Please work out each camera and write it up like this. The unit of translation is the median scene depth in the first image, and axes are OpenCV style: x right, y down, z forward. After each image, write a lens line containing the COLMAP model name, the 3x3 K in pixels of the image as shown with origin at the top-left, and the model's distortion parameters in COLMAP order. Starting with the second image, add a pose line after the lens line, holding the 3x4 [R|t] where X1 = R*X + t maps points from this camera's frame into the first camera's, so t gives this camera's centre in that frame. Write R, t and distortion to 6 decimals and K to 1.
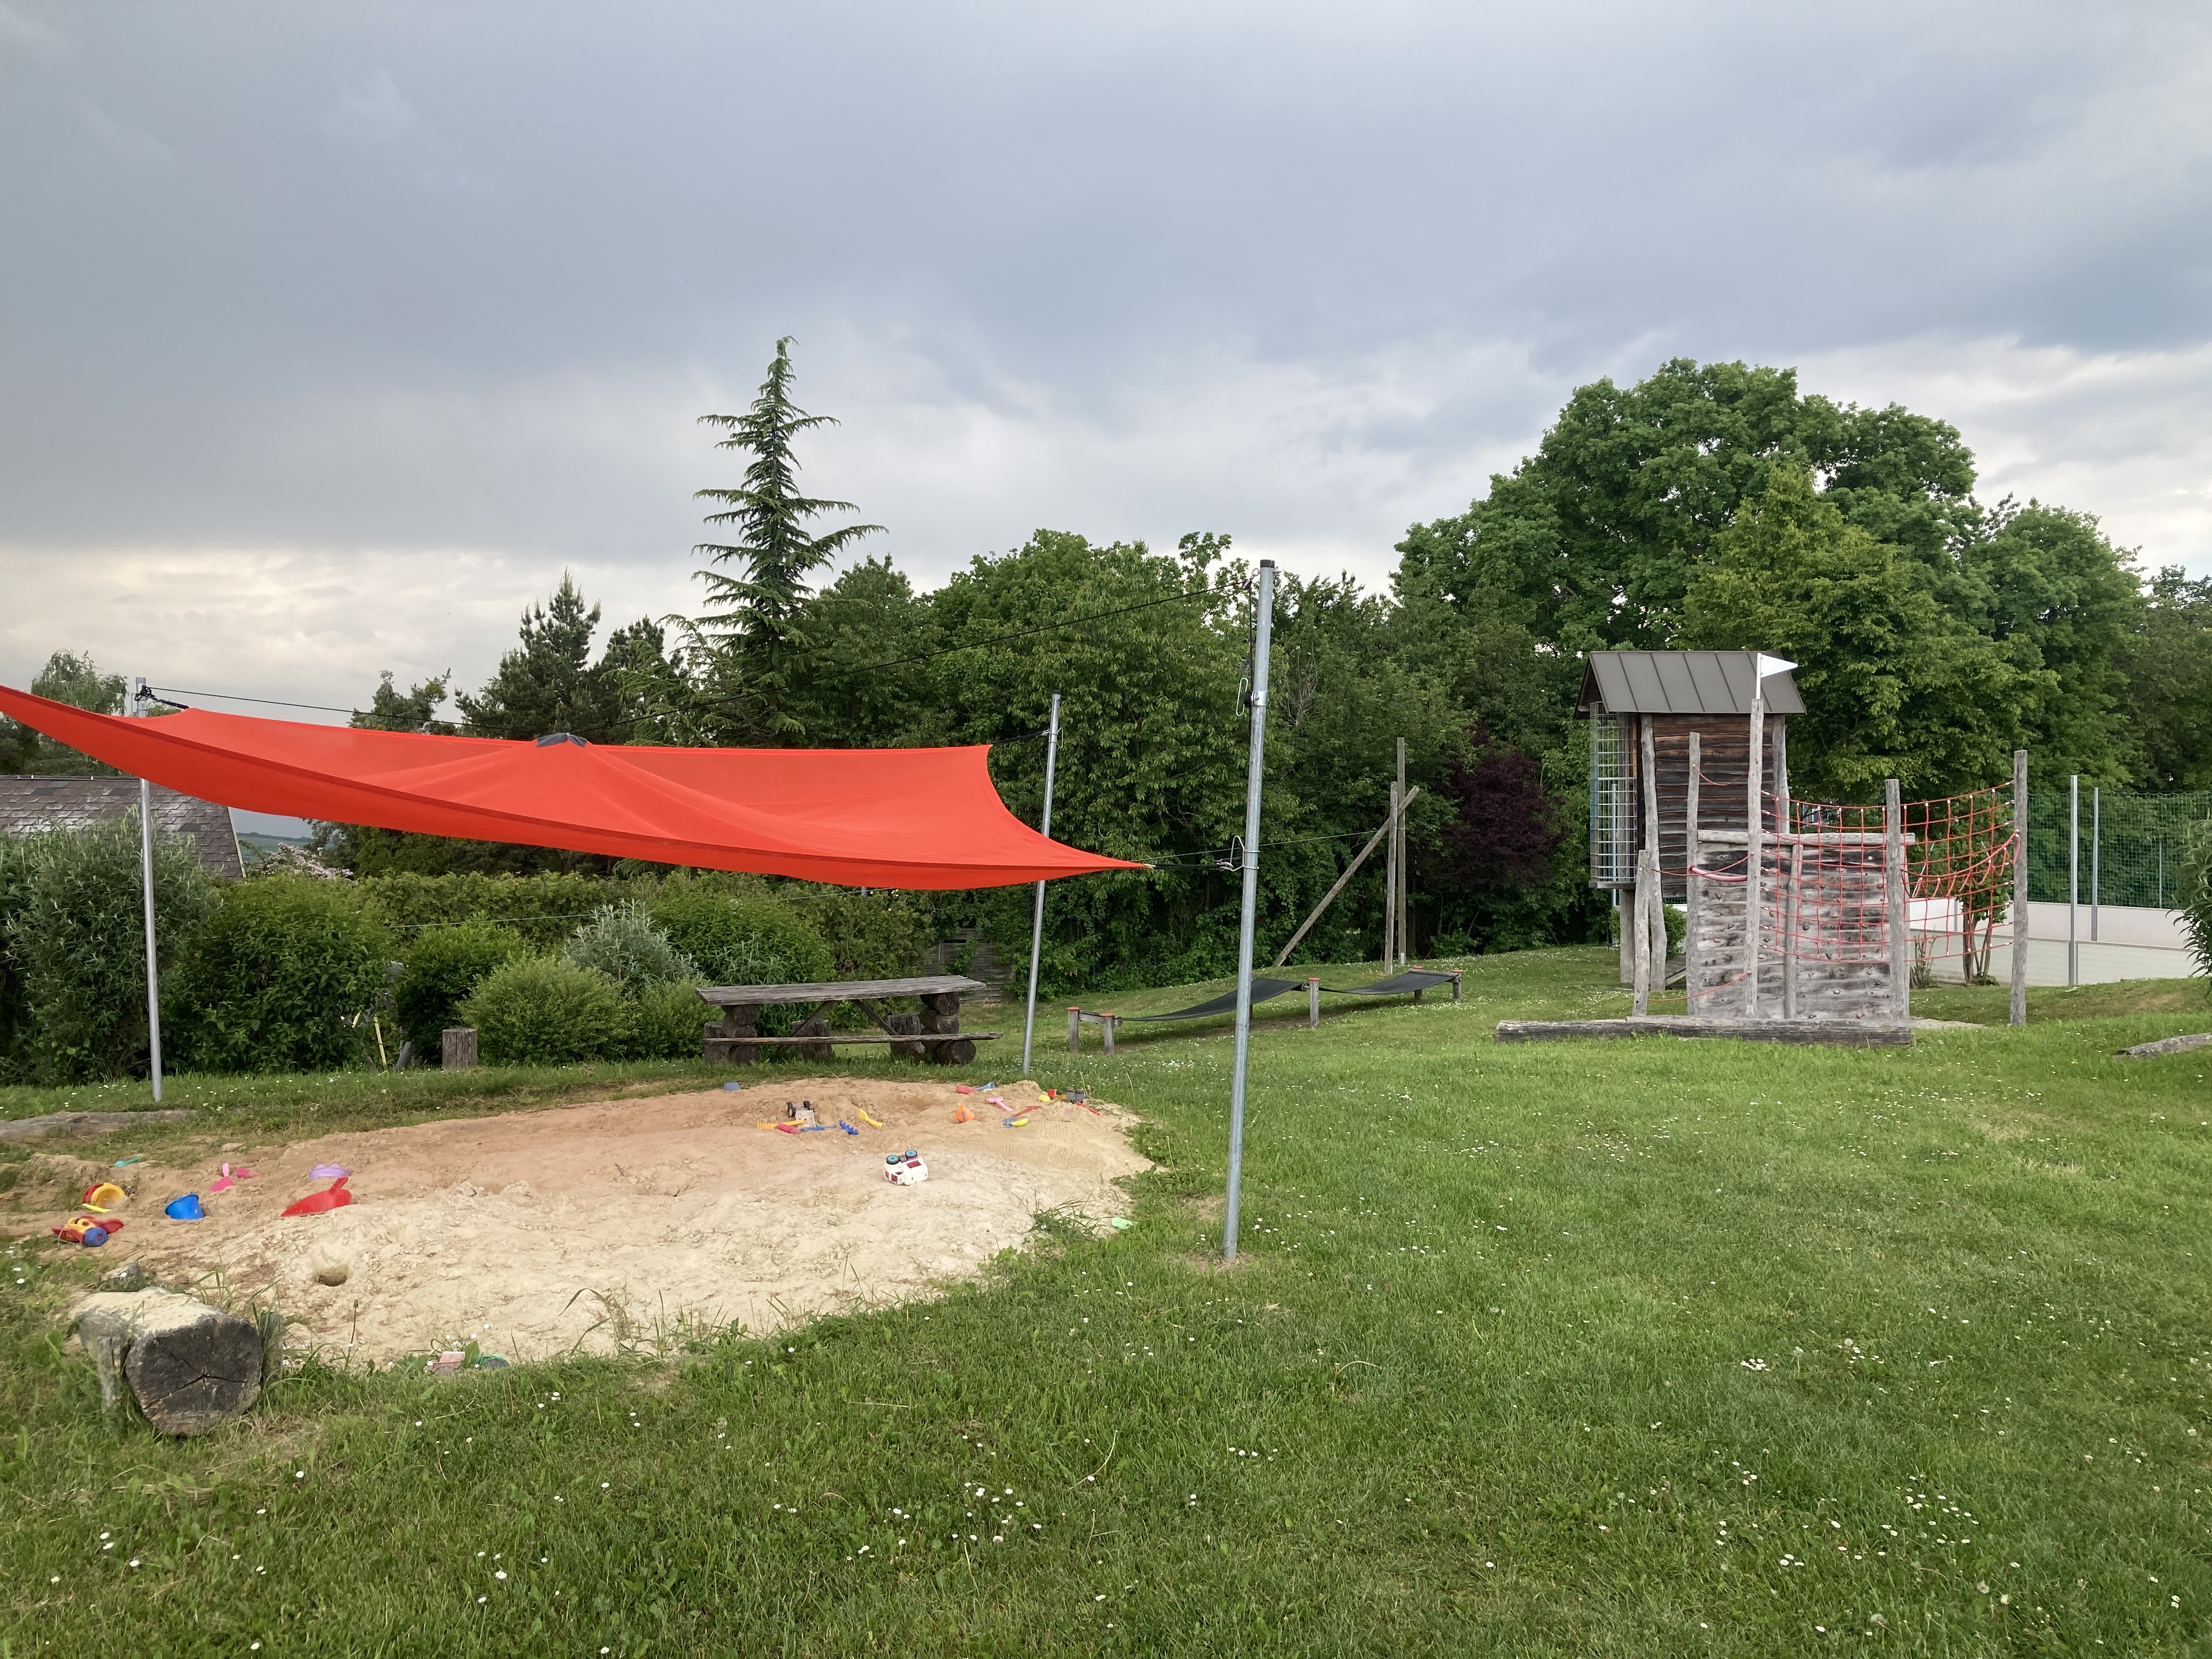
lens RADIAL K [[1784.3, 0, 1082.5], [0, 1784.3, 799.8], [0, 0, 1]] dist [0.019470, 0.006030]
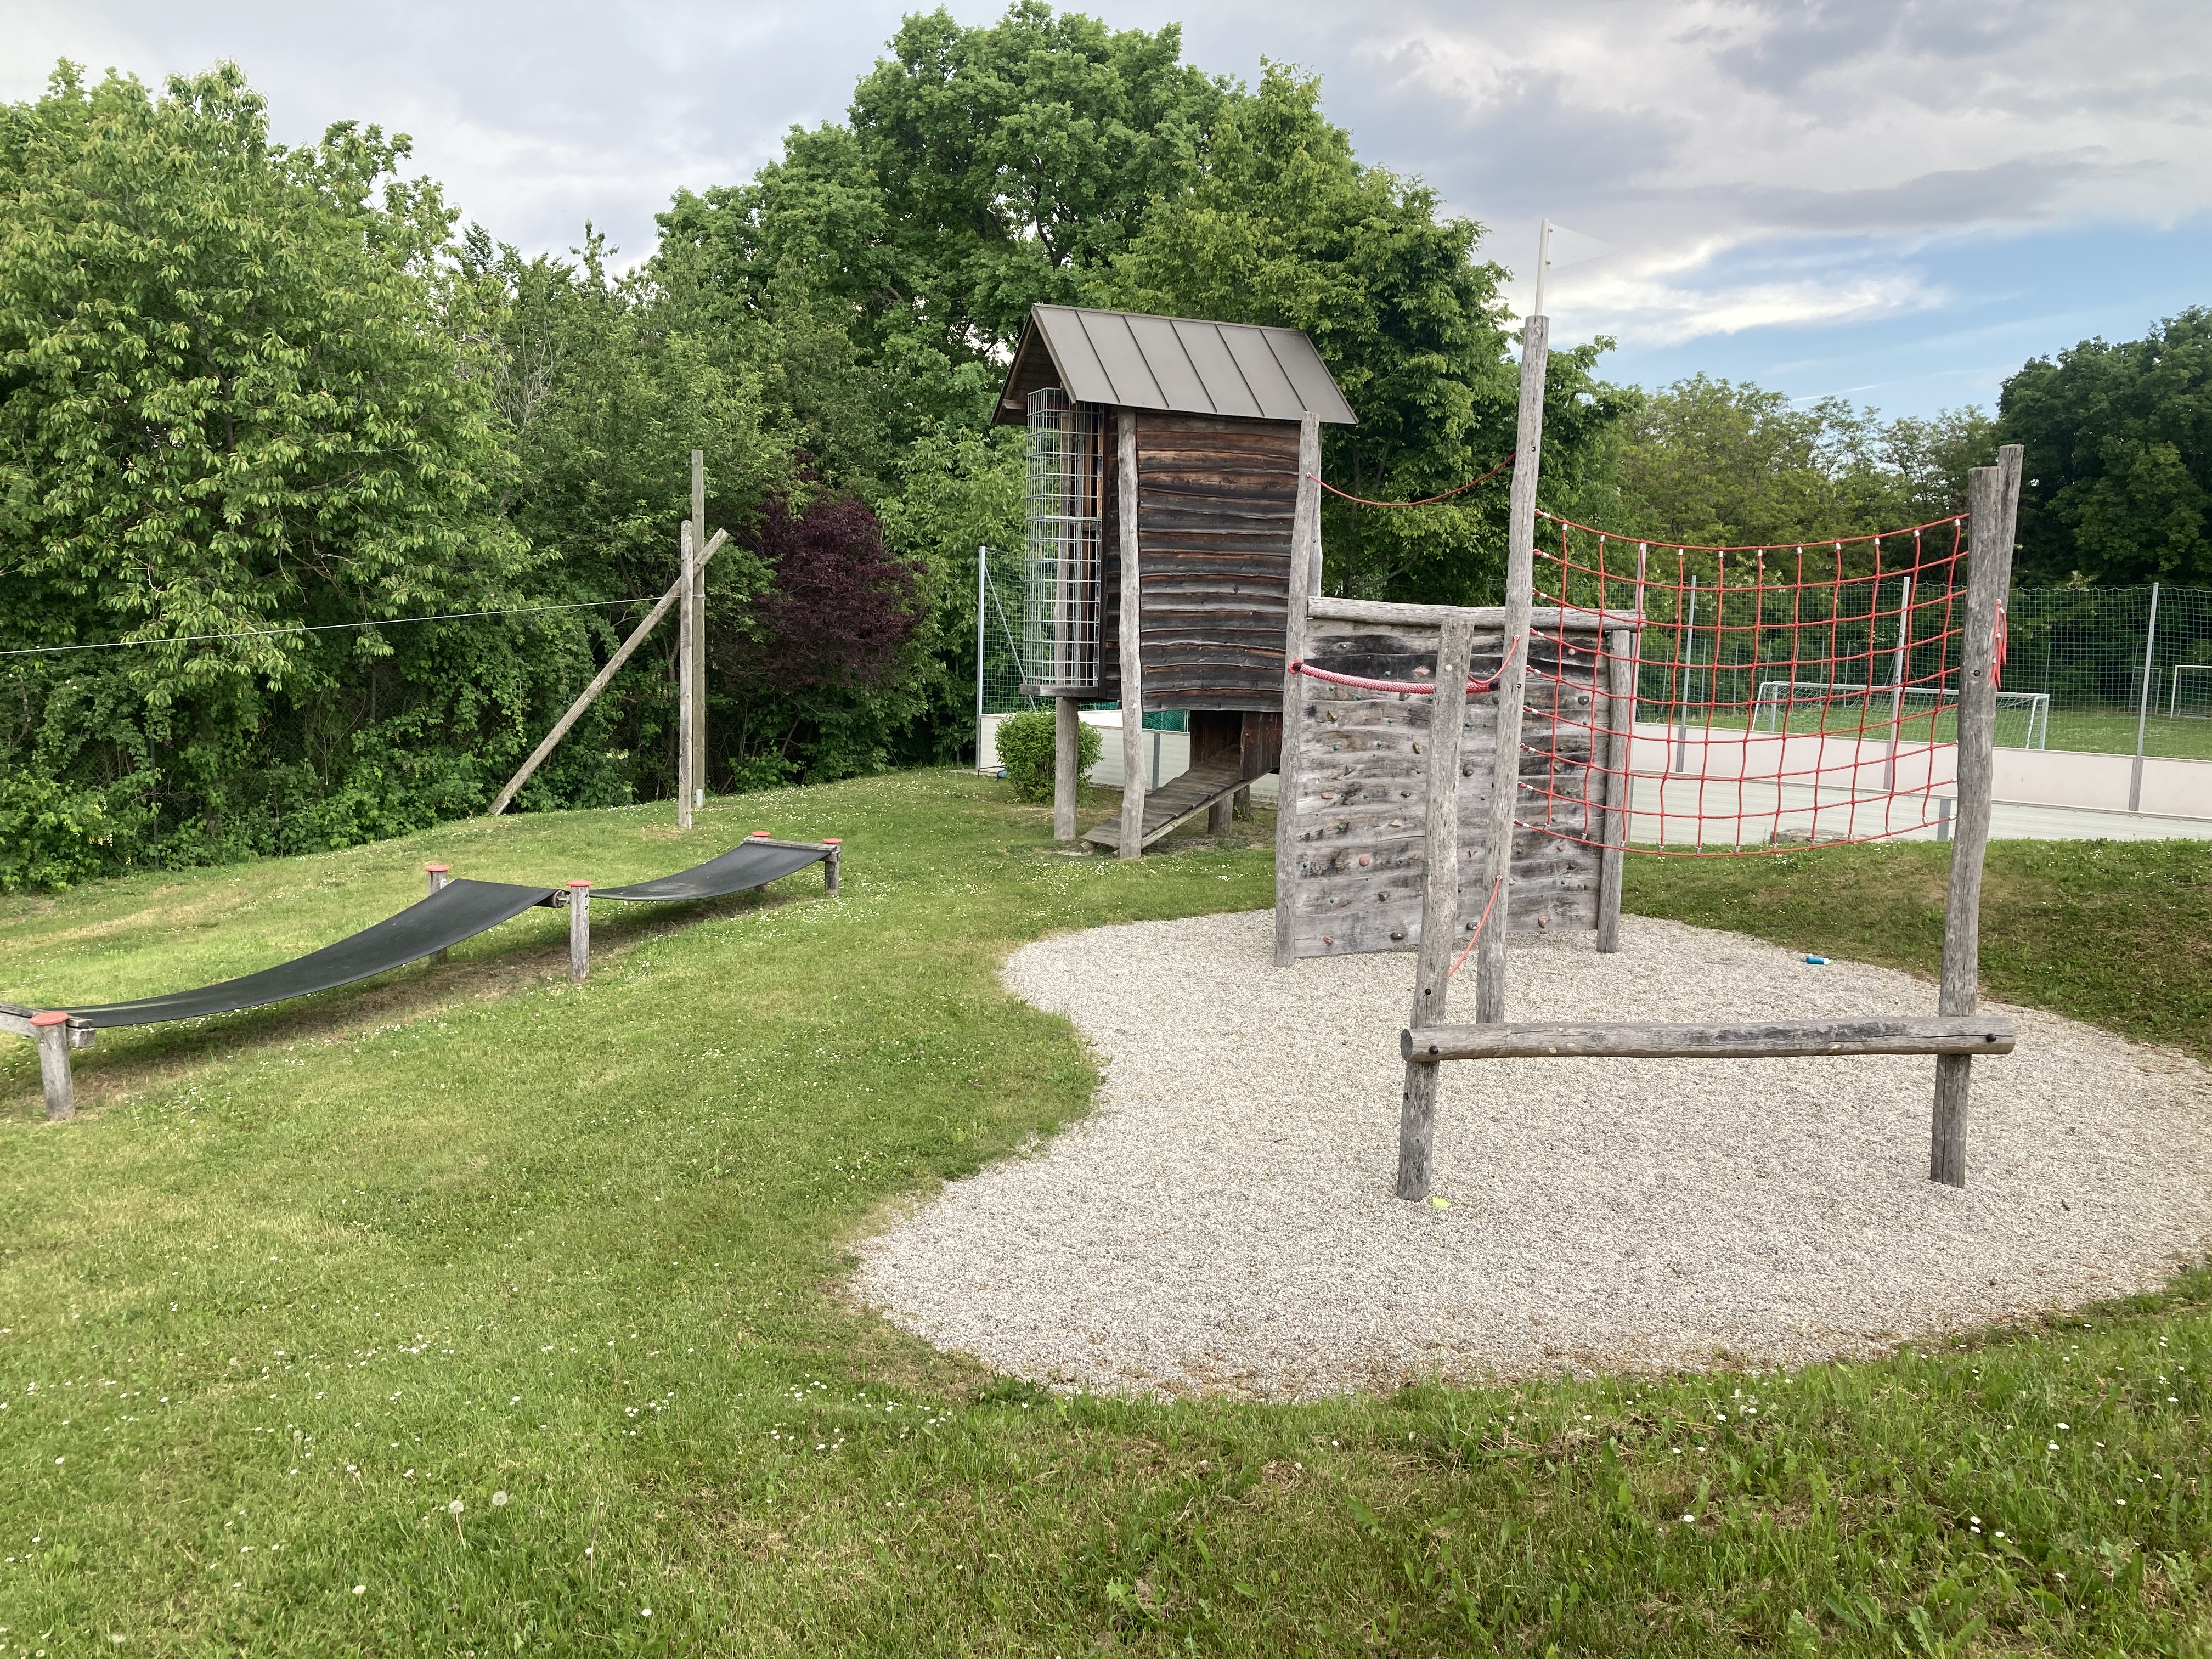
lens RADIAL K [[1784.3, 0, 1082.5], [0, 1784.3, 799.8], [0, 0, 1]] dist [0.019470, 0.006030]
pose [[0.908714, -0.018378, 0.417014, 0.036690], [-0.030392, 0.993466, 0.110010, 0.014521], [-0.416311, -0.112642, 0.902218, 0.368511]]
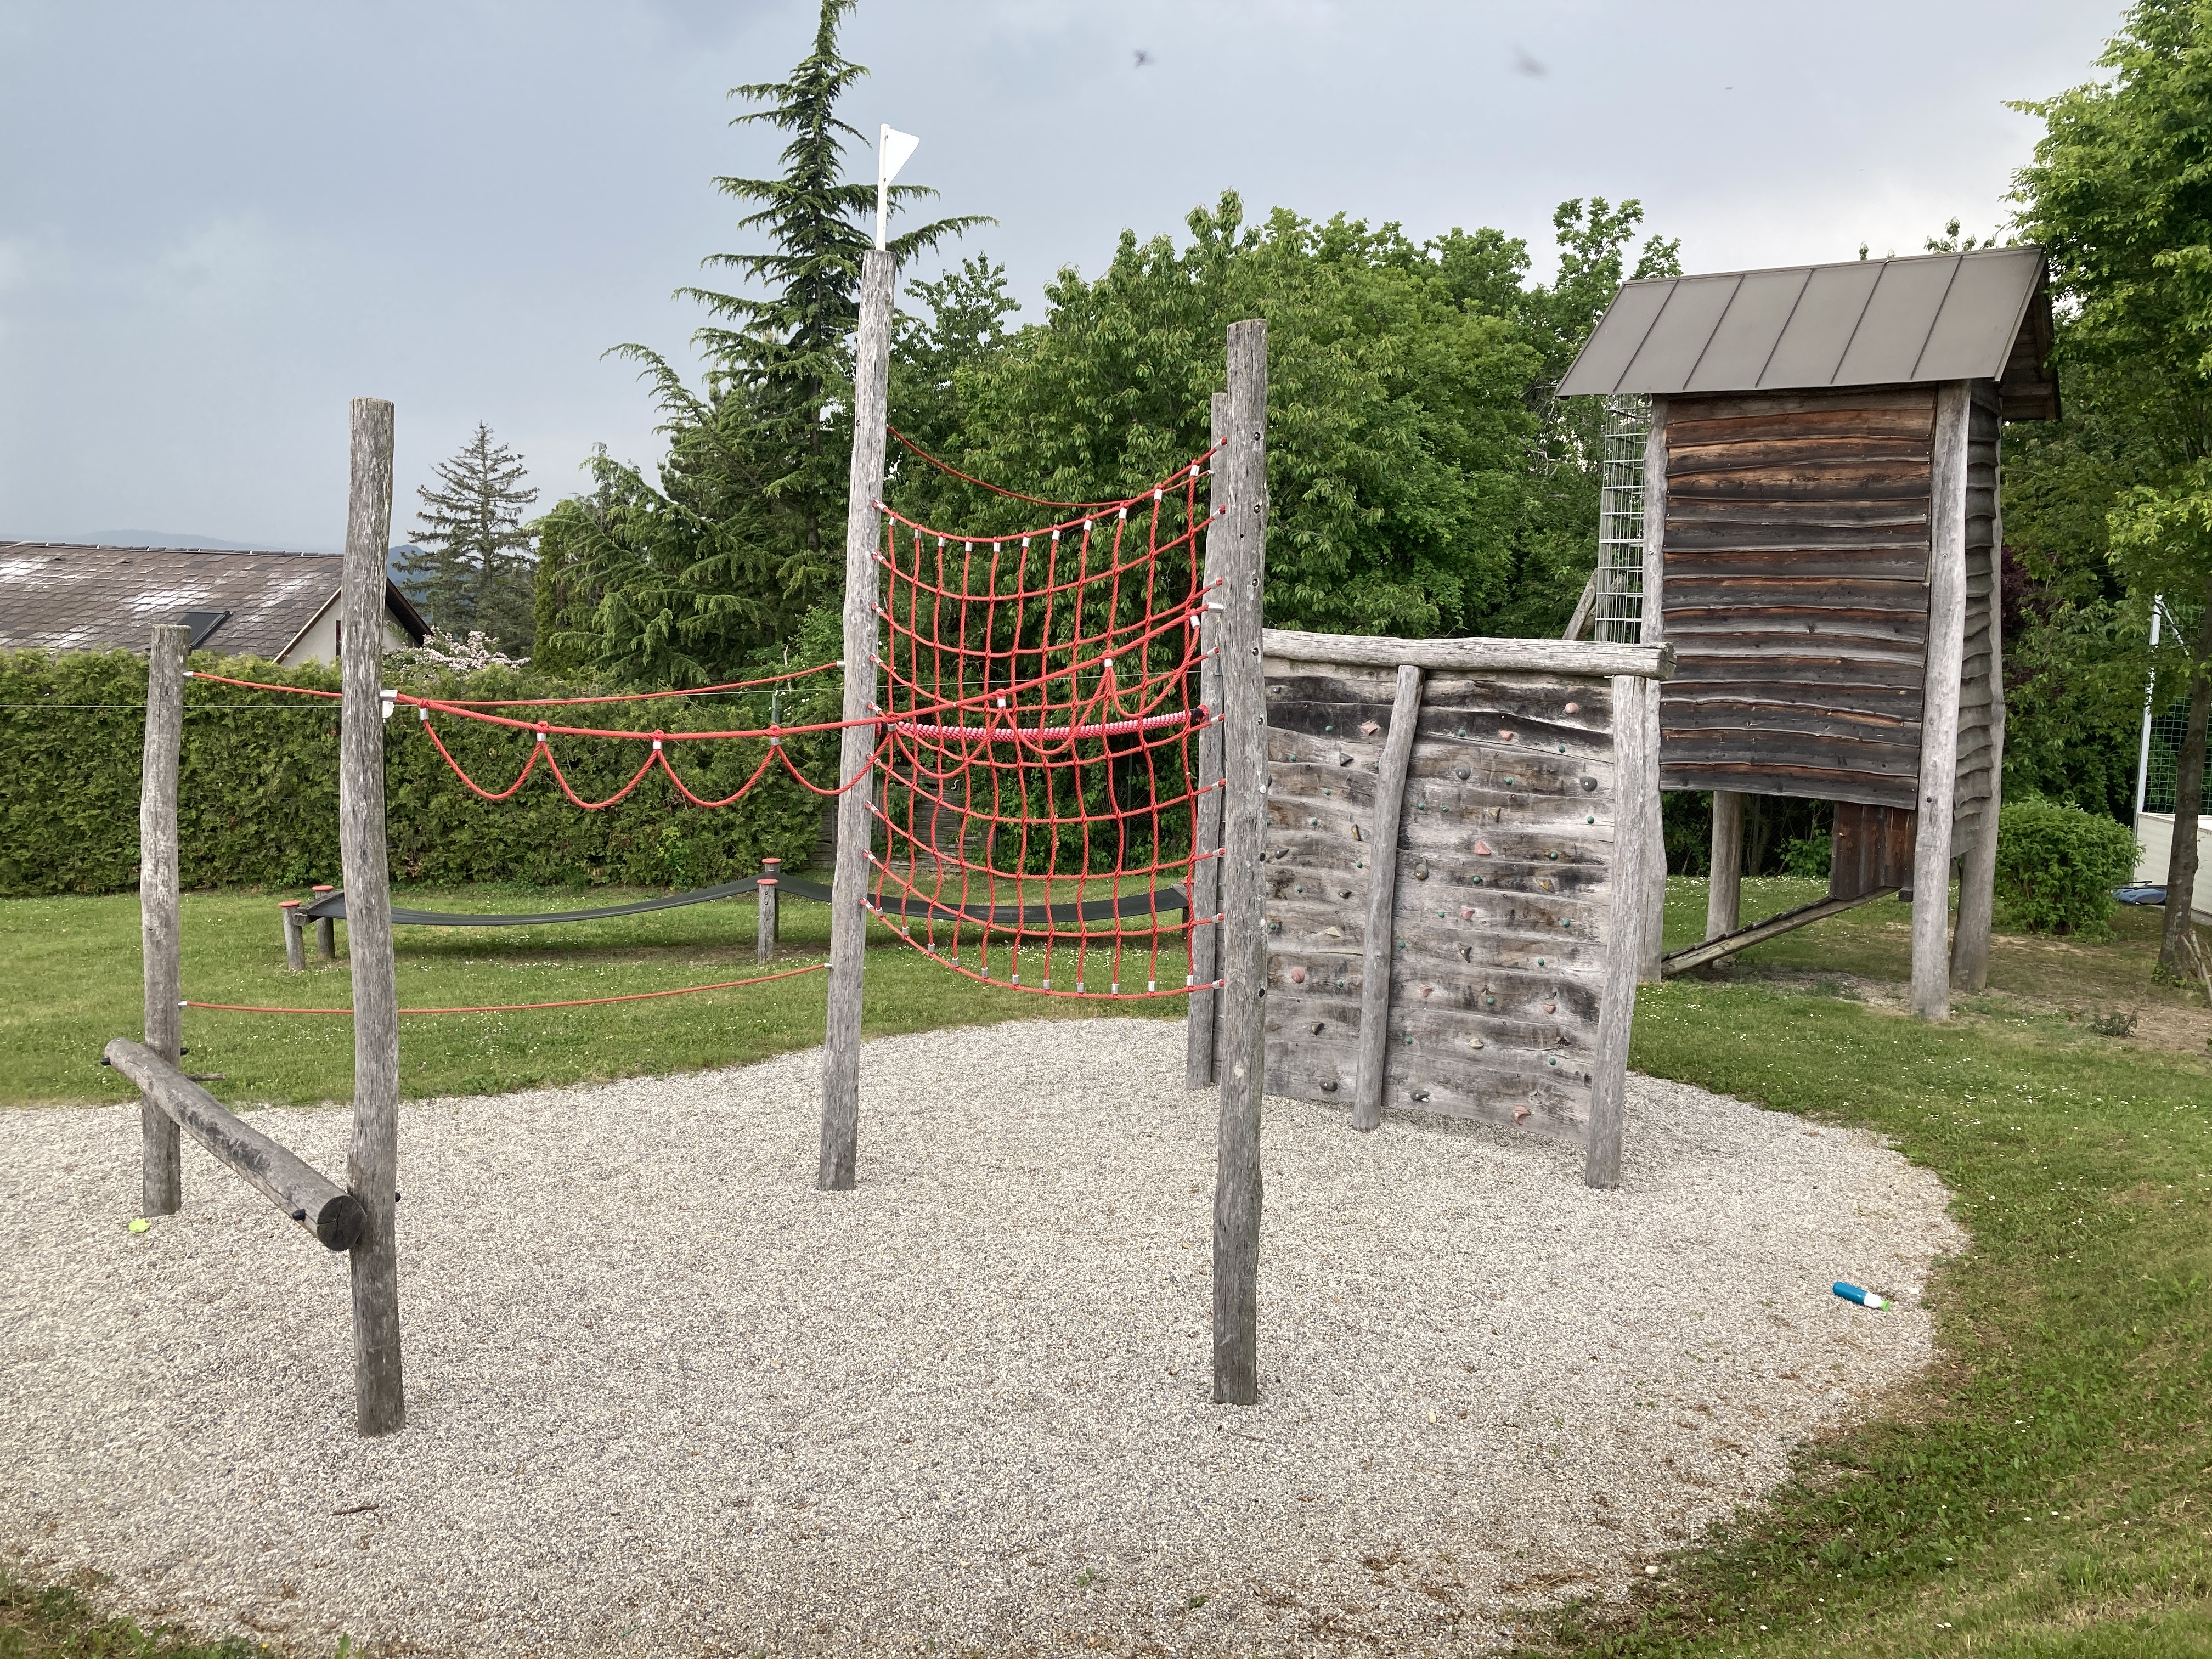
lens RADIAL K [[1784.3, 0, 1082.5], [0, 1784.3, 799.8], [0, 0, 1]] dist [0.019470, 0.006030]
pose [[0.833129, 0.078253, -0.547514, 0.383219], [-0.026919, 0.994504, 0.101178, 0.011324], [0.552423, -0.069556, 0.830657, 0.431899]]
